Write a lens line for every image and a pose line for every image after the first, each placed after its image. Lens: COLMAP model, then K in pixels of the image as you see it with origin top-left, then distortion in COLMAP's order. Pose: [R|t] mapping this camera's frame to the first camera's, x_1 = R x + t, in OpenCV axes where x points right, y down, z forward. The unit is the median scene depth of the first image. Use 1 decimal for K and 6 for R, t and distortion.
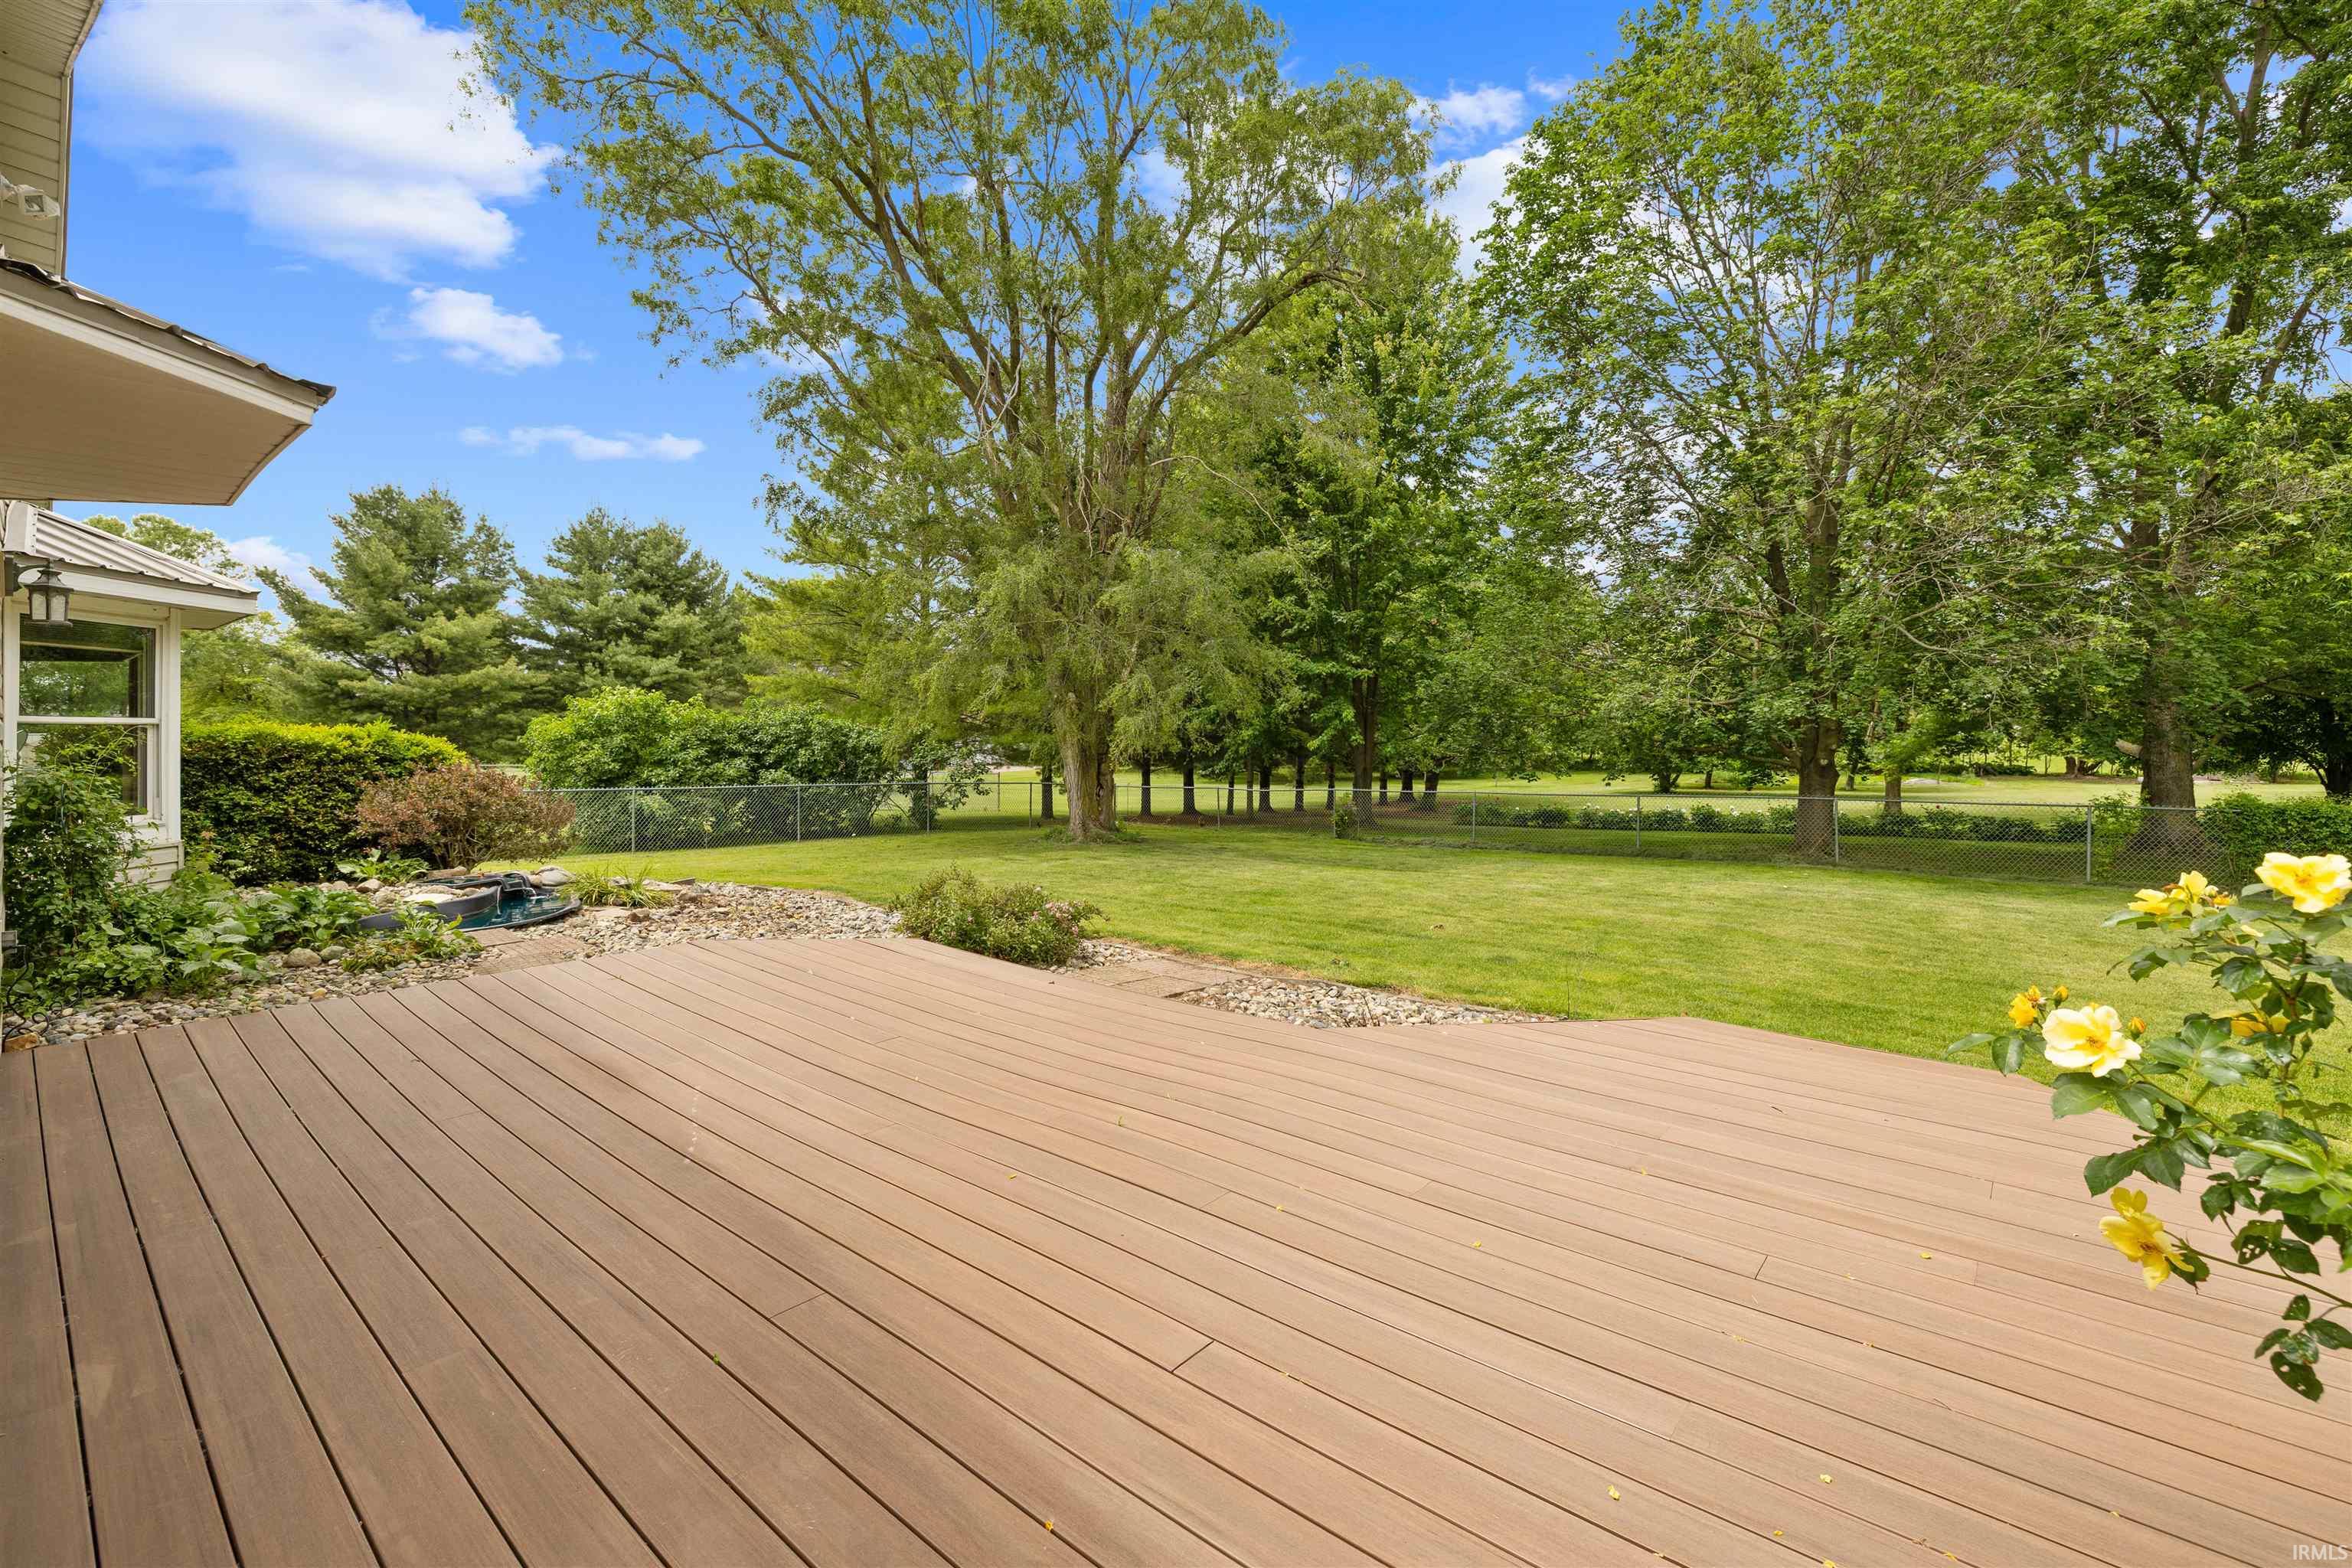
lens RADIAL K [[1009.6, 0, 1184.5], [0, 1009.6, 735.5], [0, 0, 1]] dist [-0.000343, 0.000252]
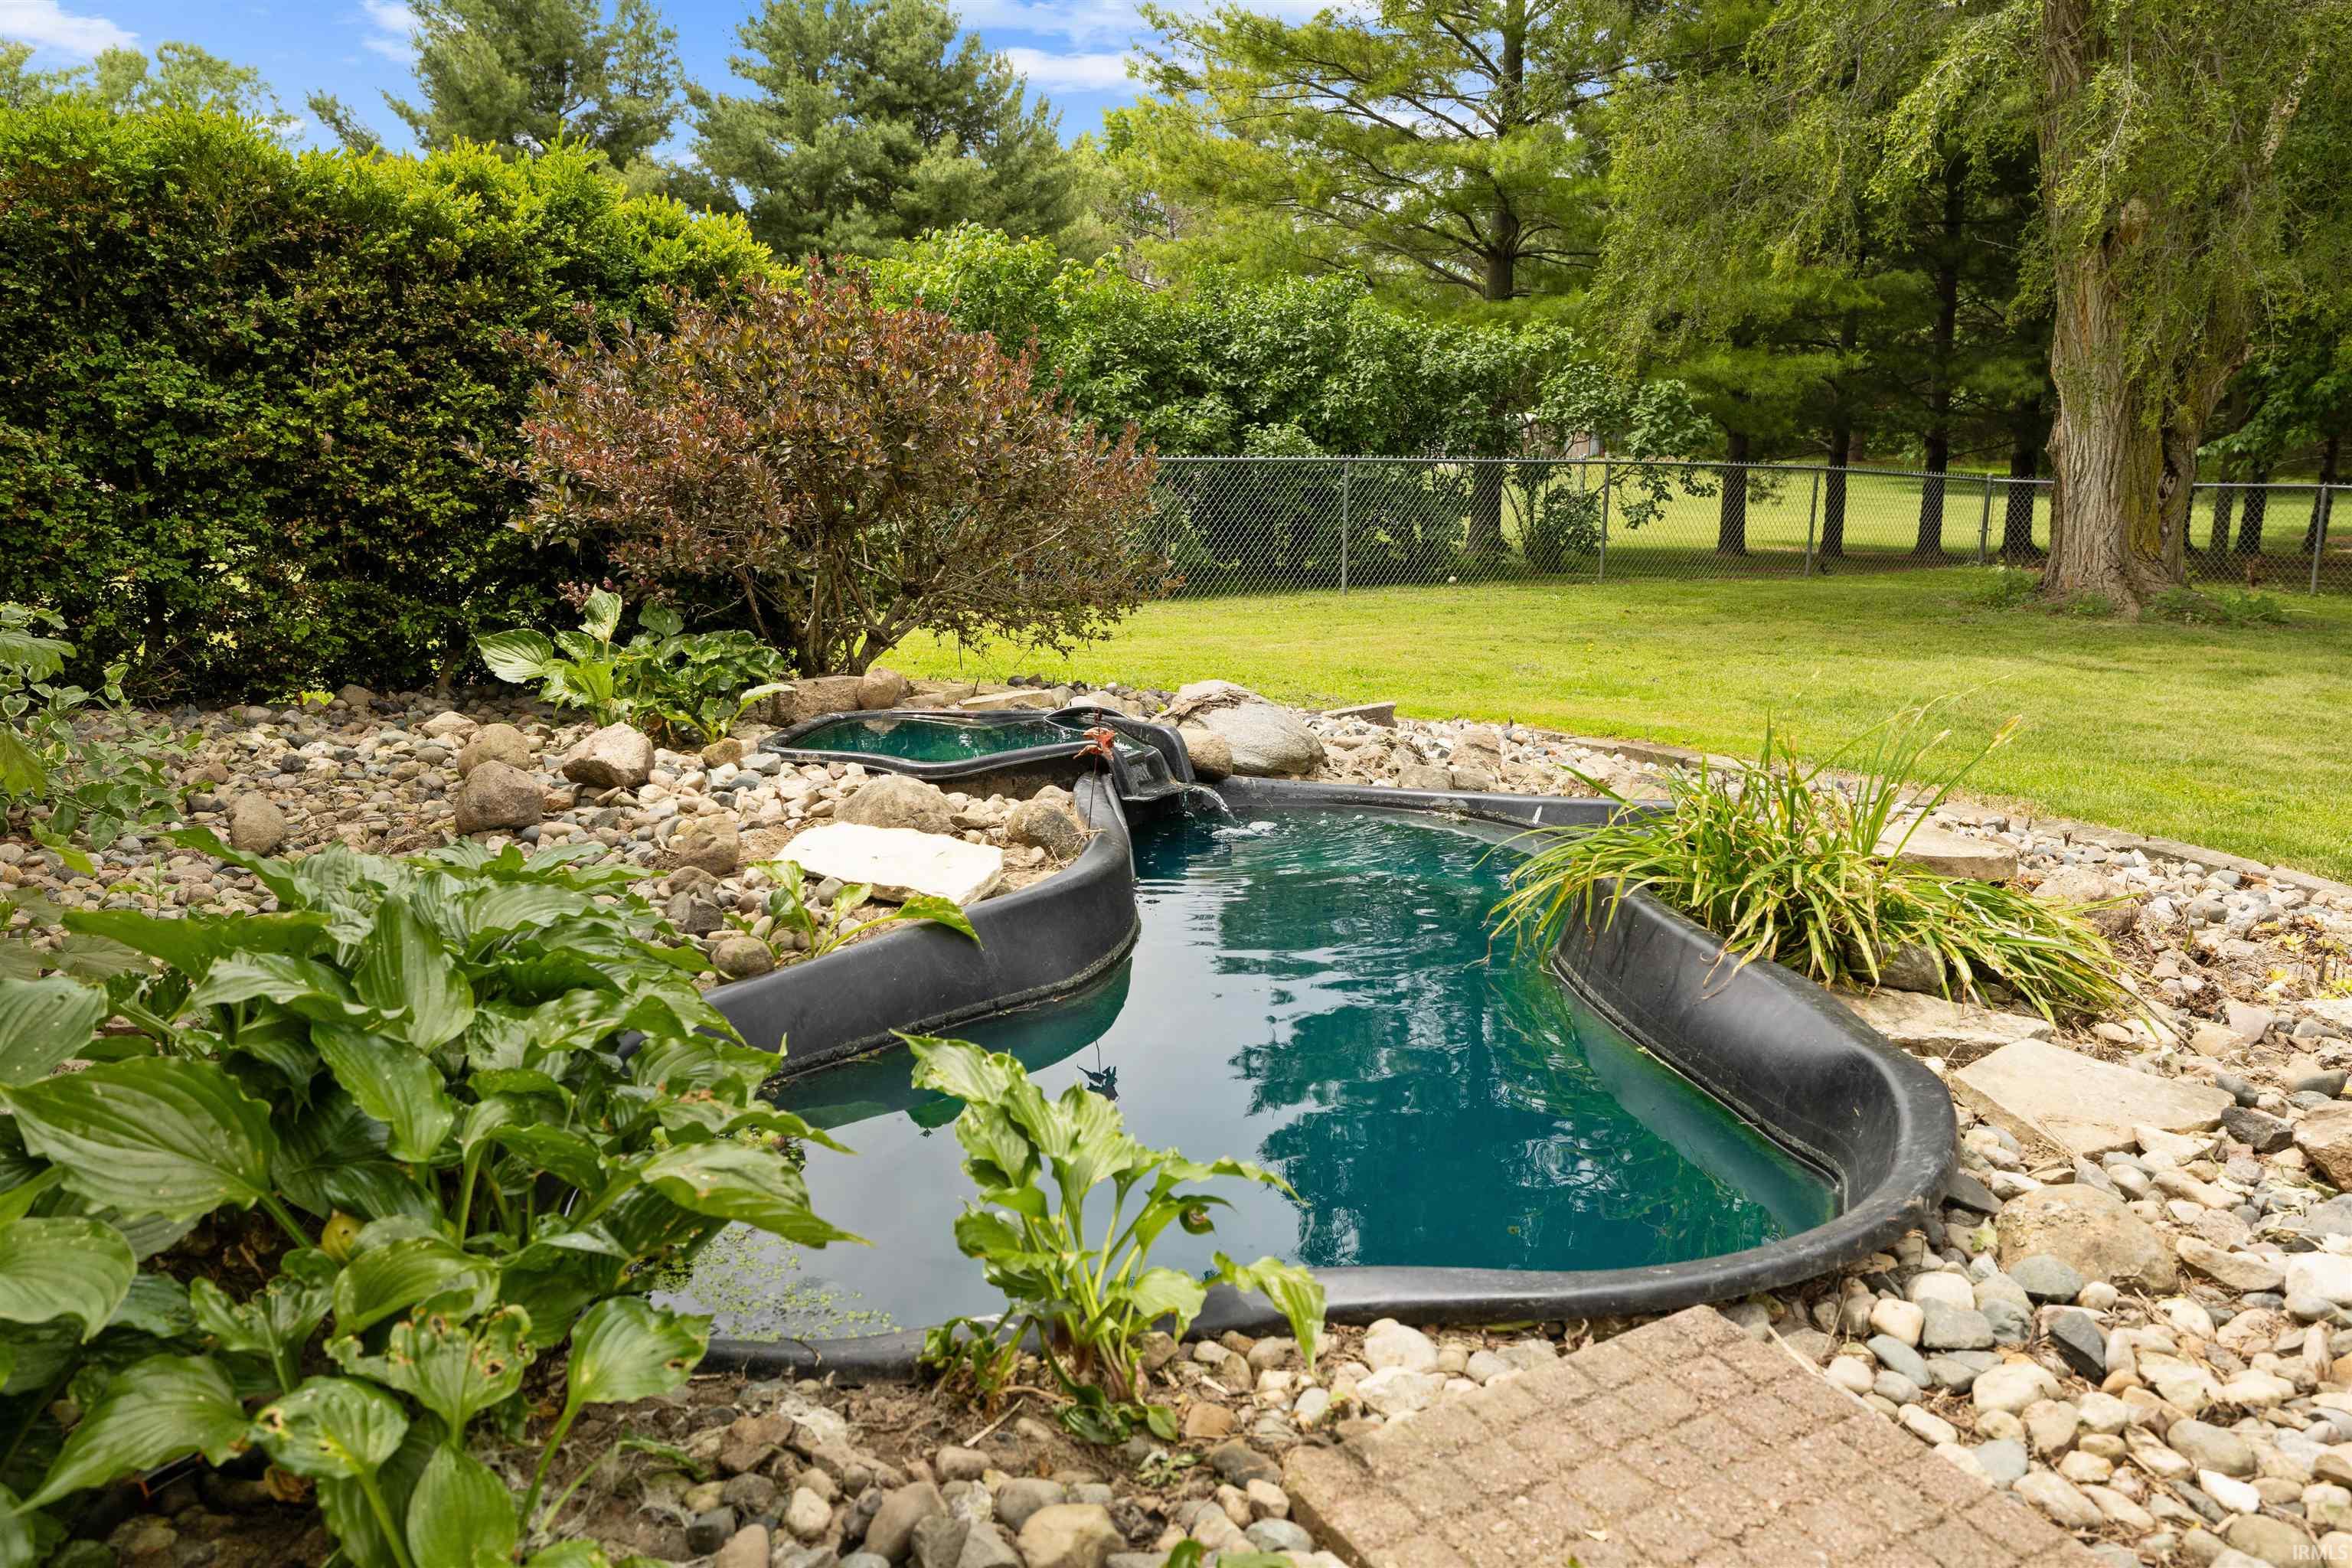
lens RADIAL K [[1702.8, 0, 1171.1], [0, 1702.8, 776.4], [0, 0, 1]] dist [-0.005872, -0.002192]
pose [[0.954401, 0.068039, -0.290672, -0.215786], [-0.005692, 0.977652, 0.210154, 0.027220], [0.298474, -0.198917, 0.933459, 0.254795]]
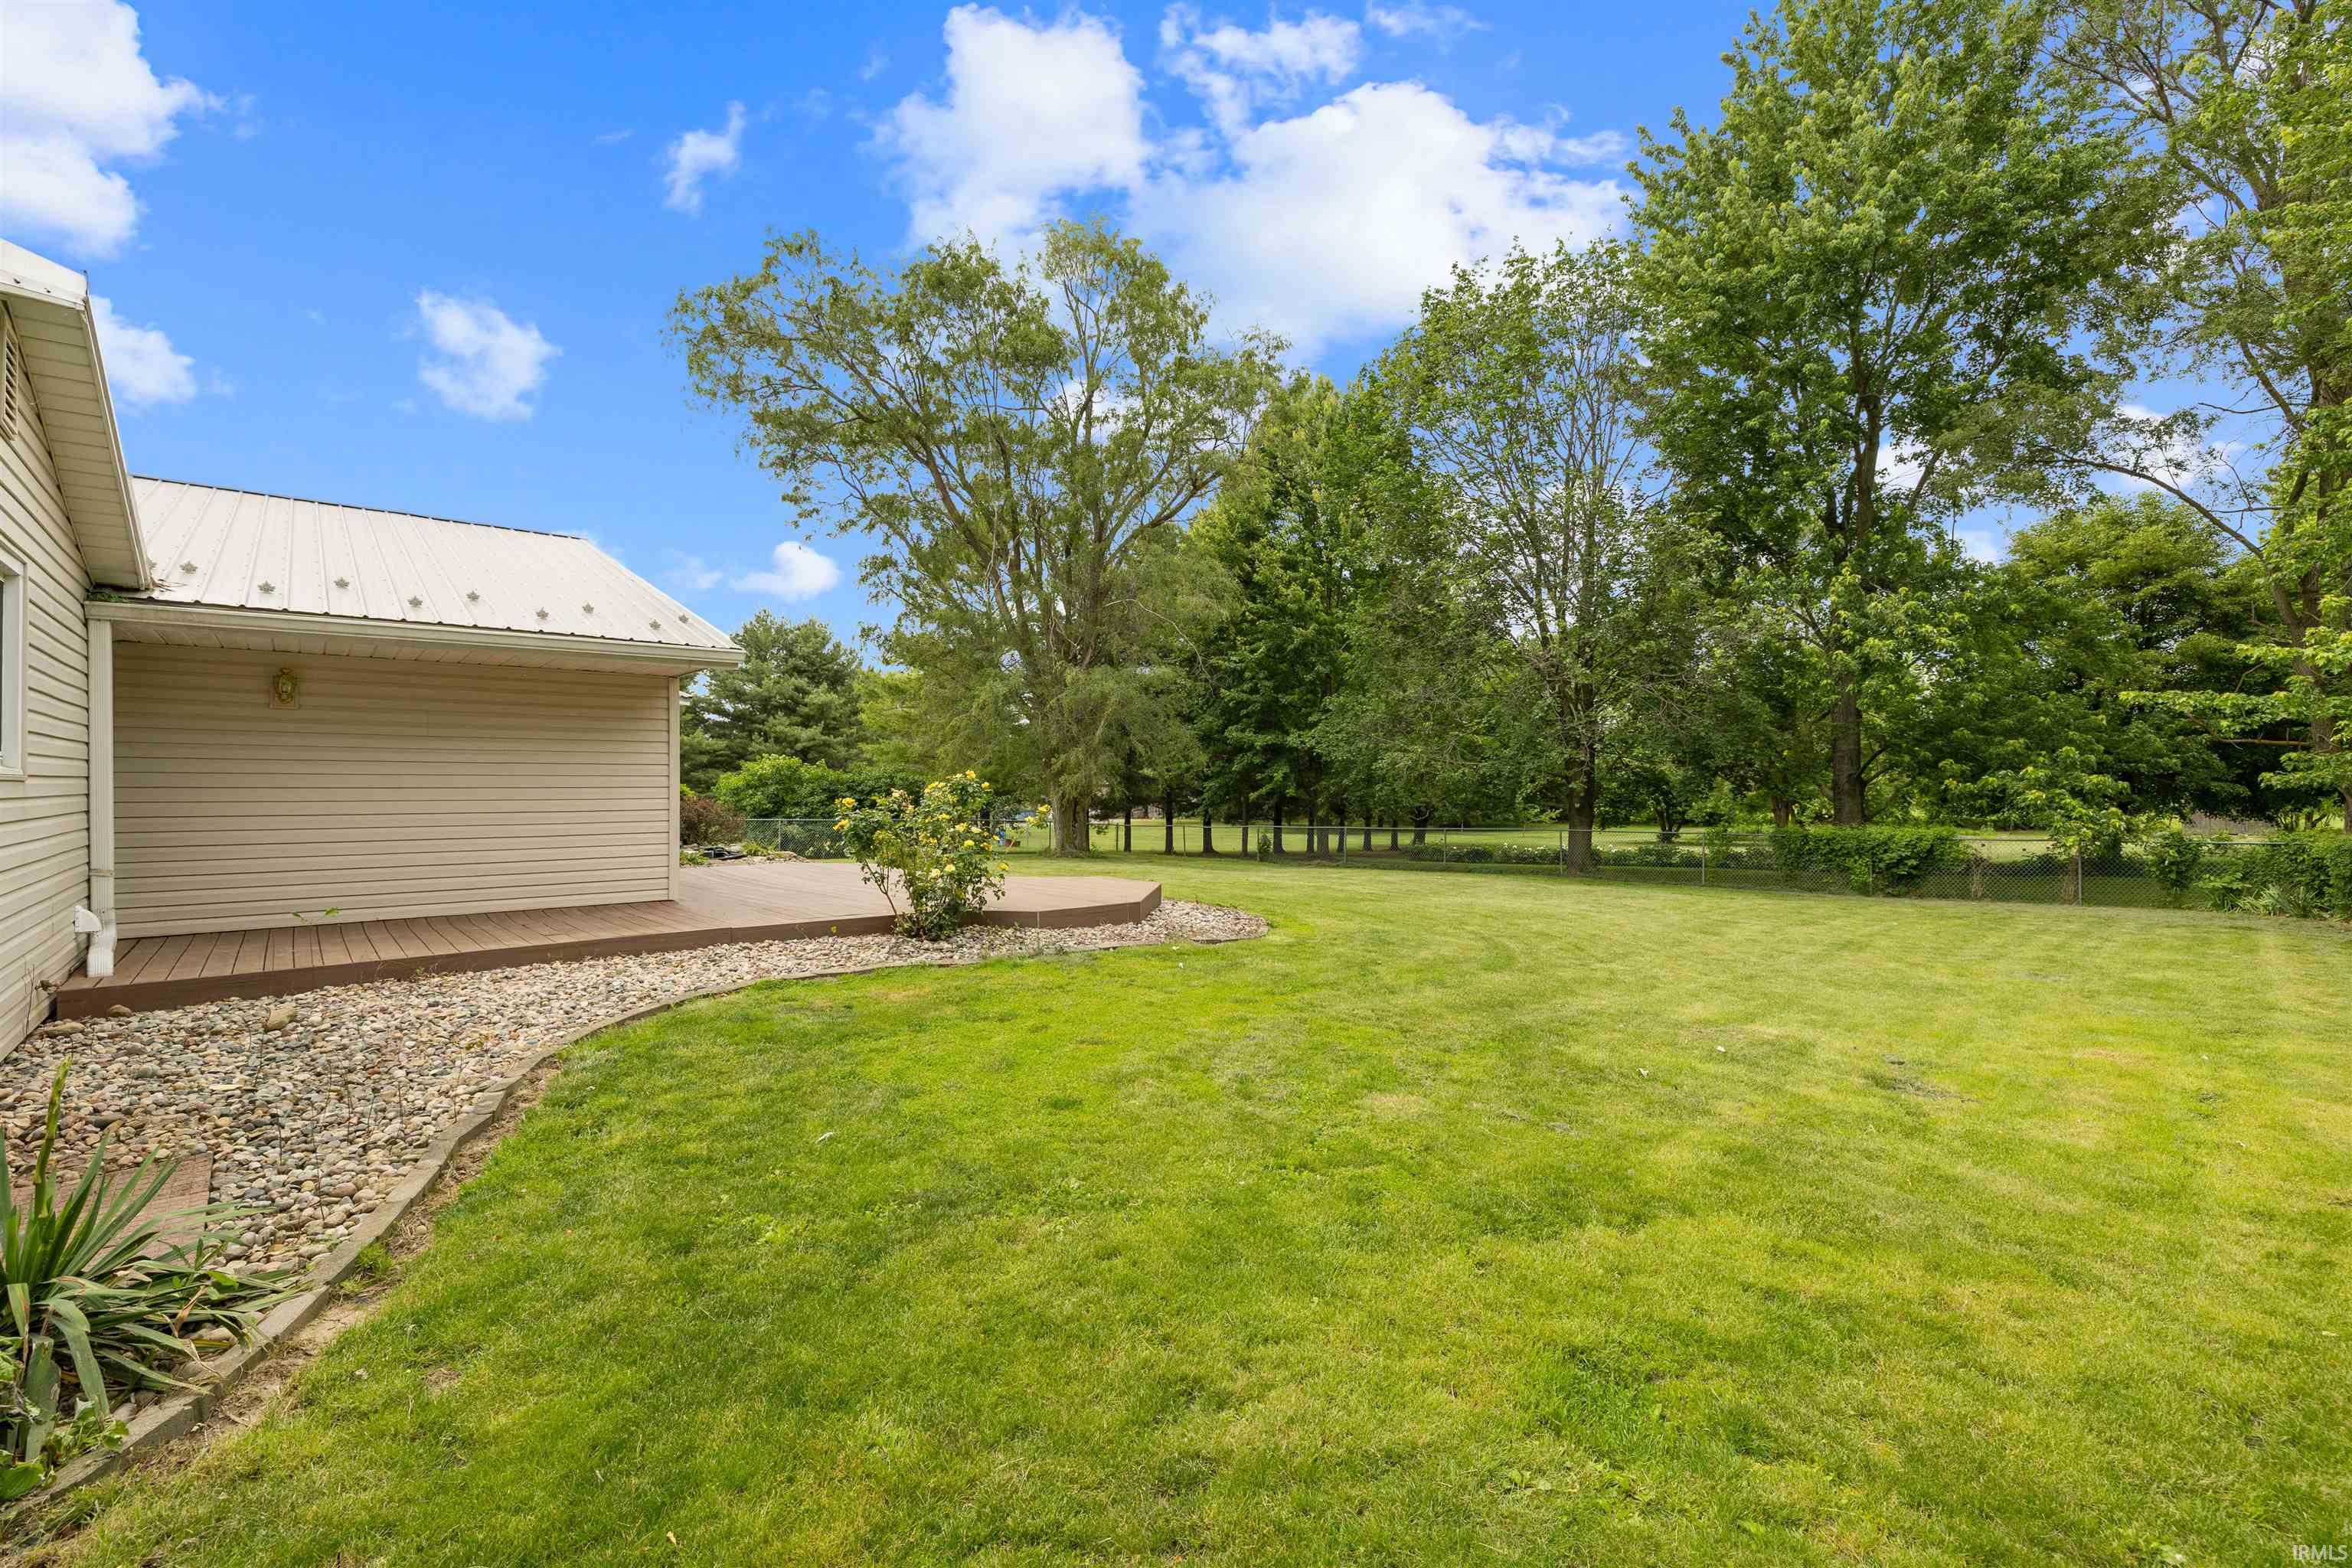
lens RADIAL K [[1009.6, 0, 1172.7], [0, 1009.6, 790.8], [0, 0, 1]] dist [-0.000343, 0.000252]
pose [[0.989906, 0.004872, -0.141644, 0.239876], [-0.005510, 0.999976, -0.004108, 0.009172], [0.141621, 0.004847, 0.989909, -0.400076]]
